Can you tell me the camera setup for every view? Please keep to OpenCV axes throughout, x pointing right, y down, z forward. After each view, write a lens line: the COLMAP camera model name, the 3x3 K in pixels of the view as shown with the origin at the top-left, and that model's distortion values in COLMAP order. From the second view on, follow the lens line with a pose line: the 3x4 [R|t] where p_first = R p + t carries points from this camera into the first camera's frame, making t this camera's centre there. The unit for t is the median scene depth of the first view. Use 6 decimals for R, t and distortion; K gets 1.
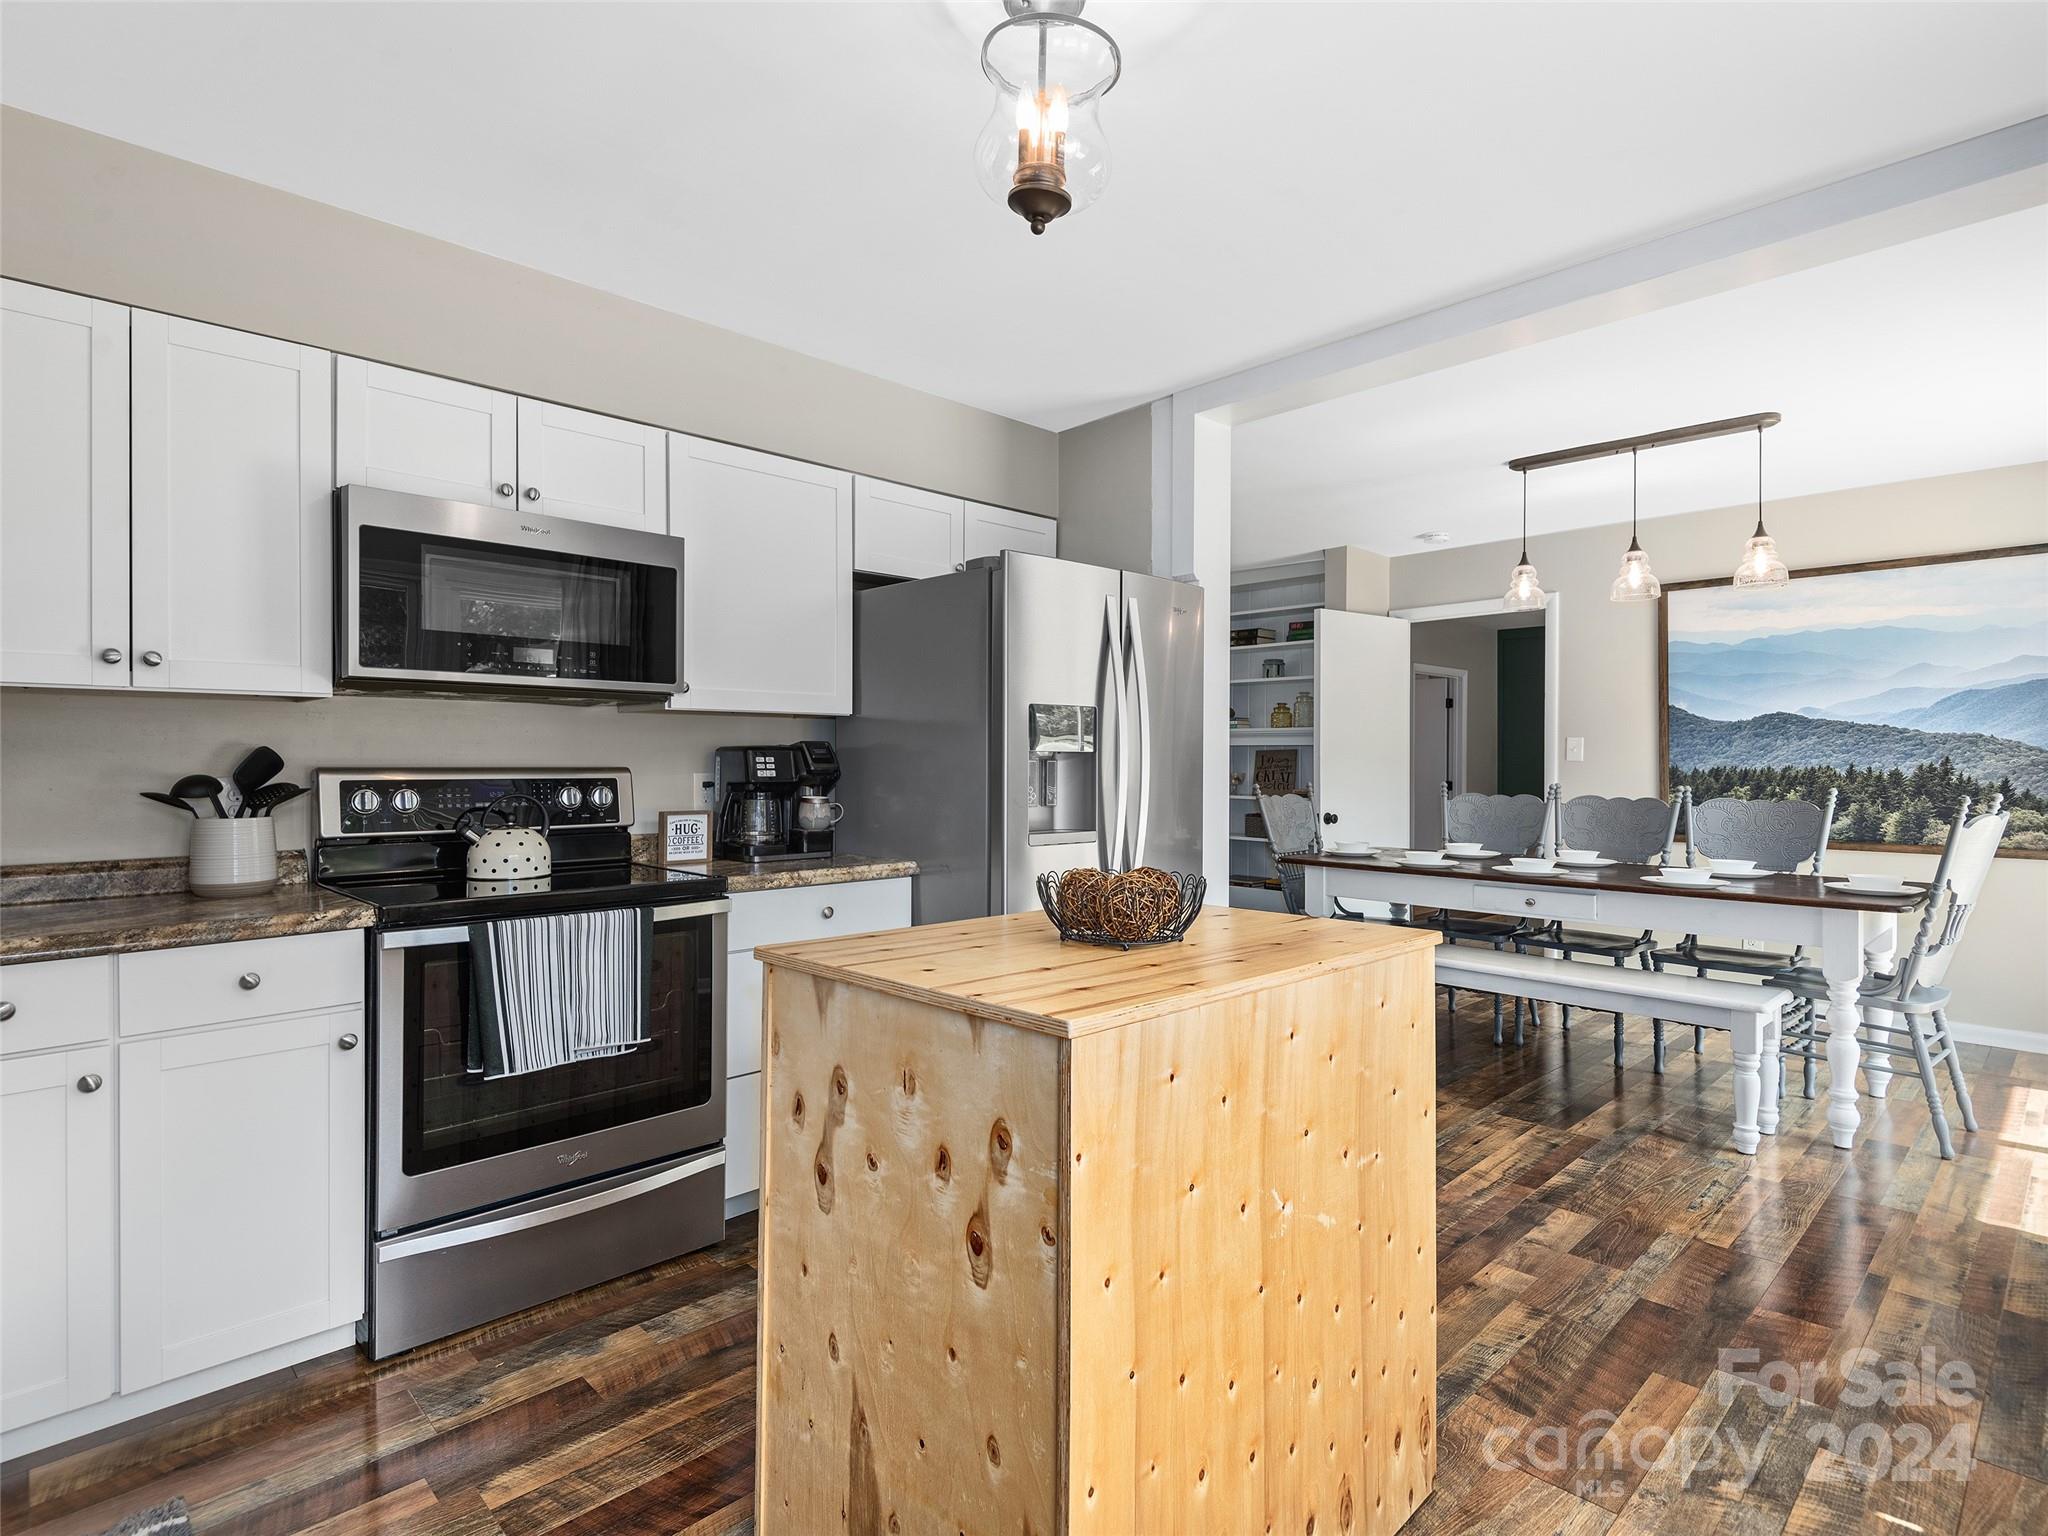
lens RADIAL K [[1066.3, 0, 1014.3], [0, 1066.3, 727.2], [0, 0, 1]] dist [-0.004071, -0.001054]
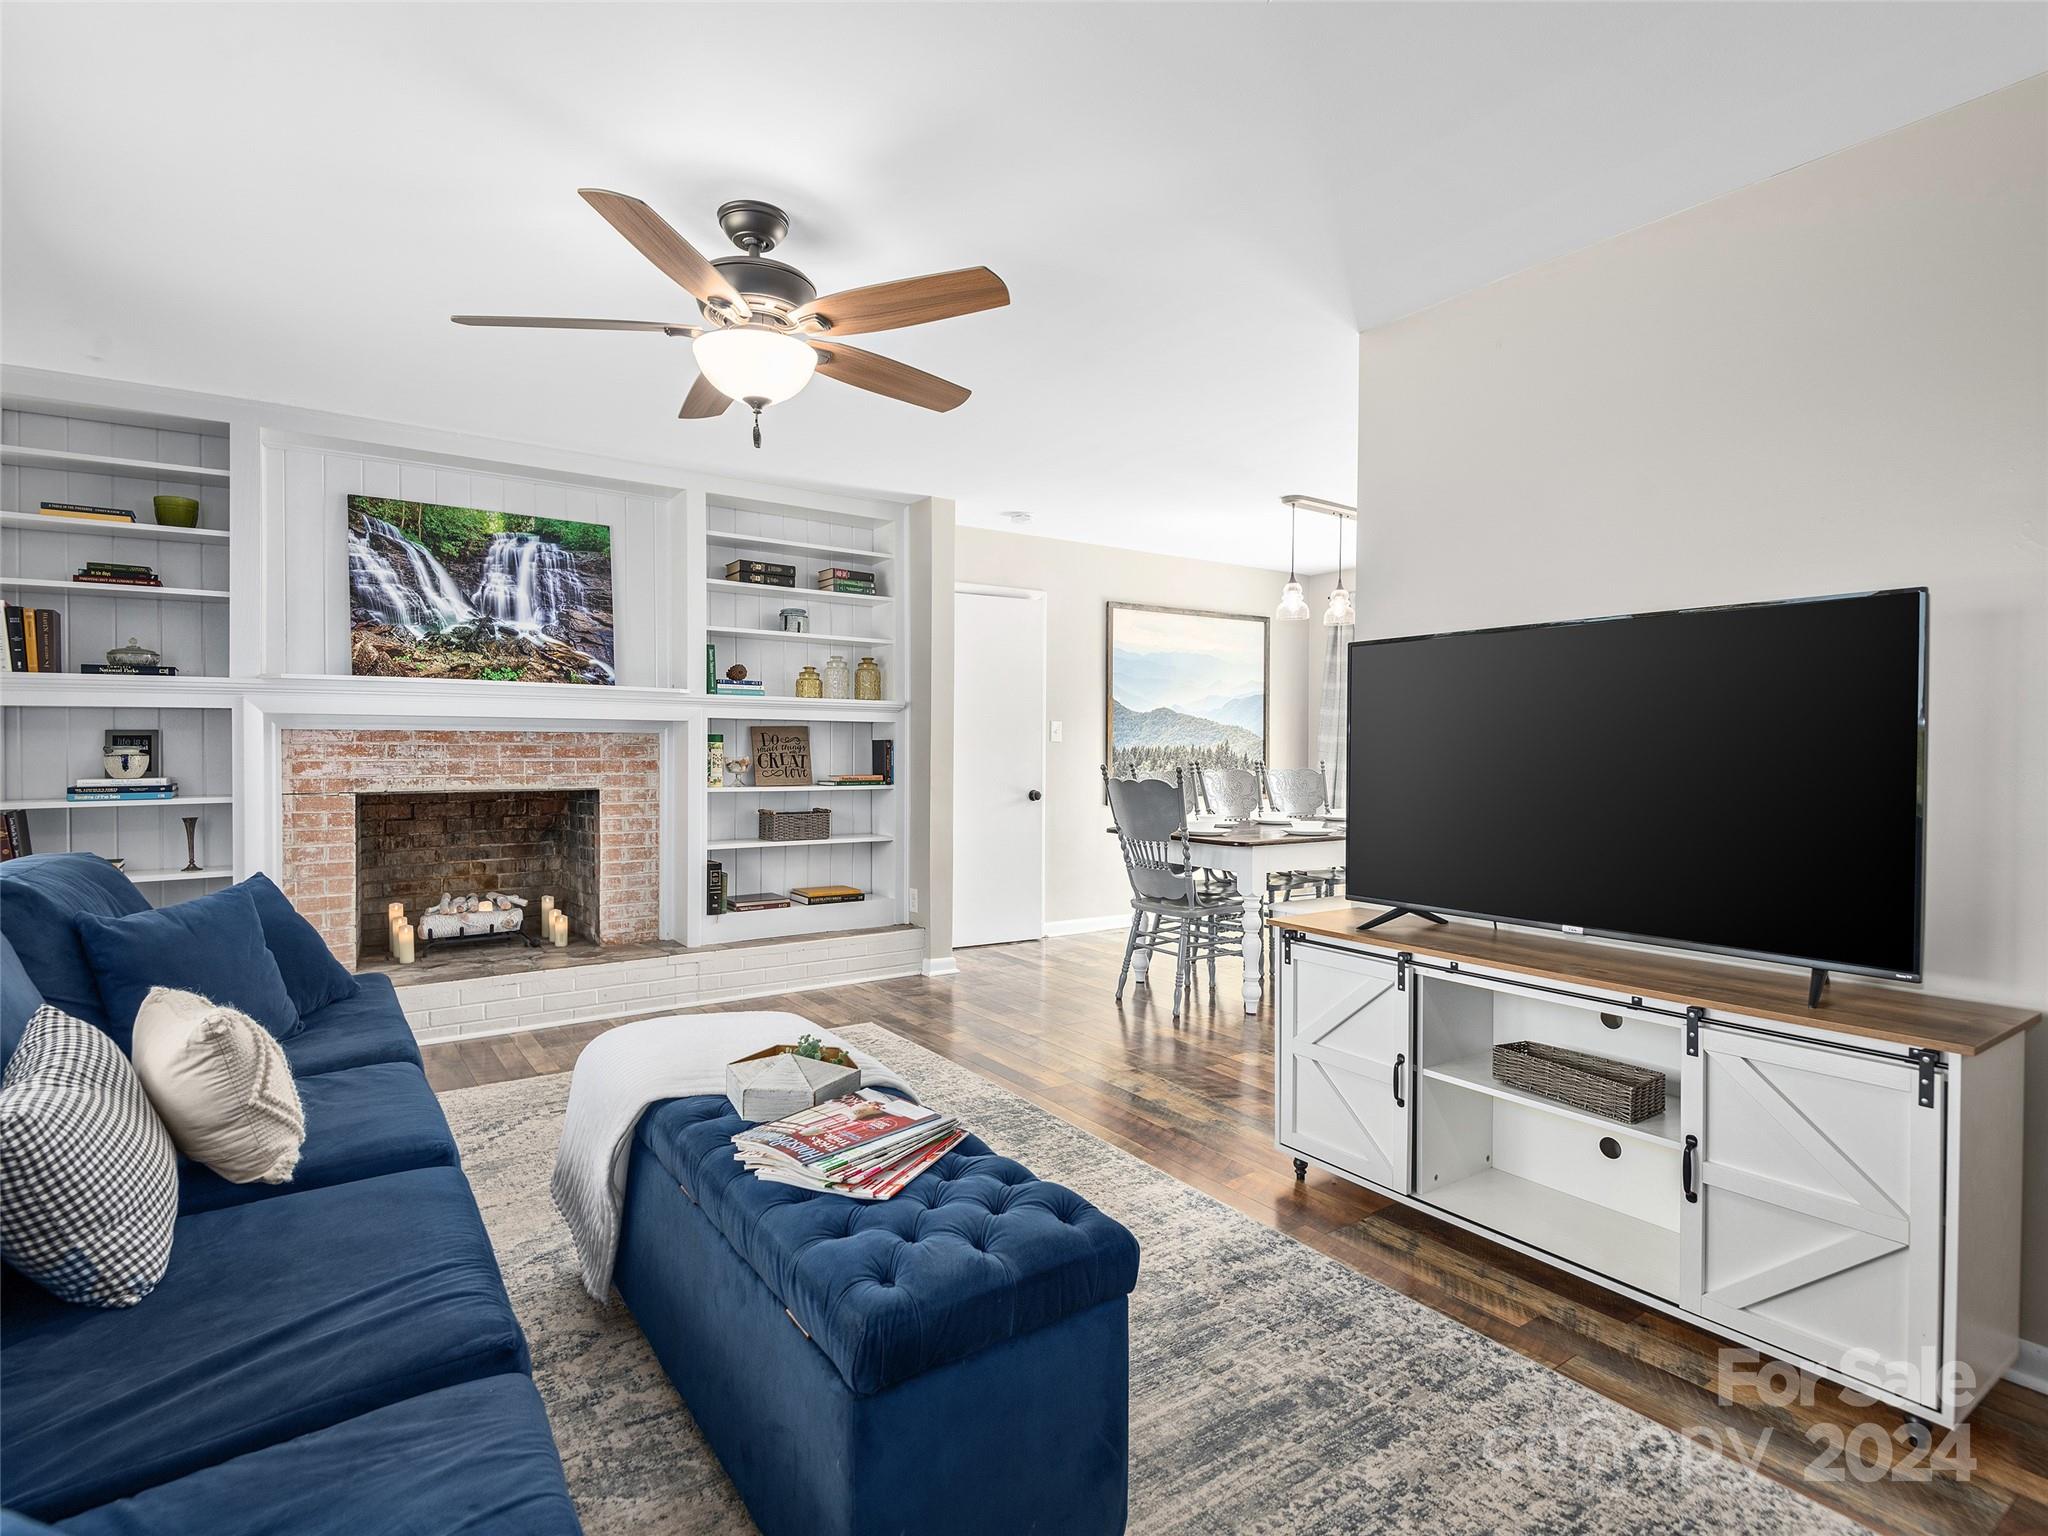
lens RADIAL K [[1066.3, 0, 1014.3], [0, 1066.3, 727.2], [0, 0, 1]] dist [-0.004071, -0.001054]
pose [[0.163842, 0.013880, 0.986389, -0.672188], [-0.037562, 0.999264, -0.007822, 0.030085], [-0.985771, -0.035769, 0.164243, 0.949751]]
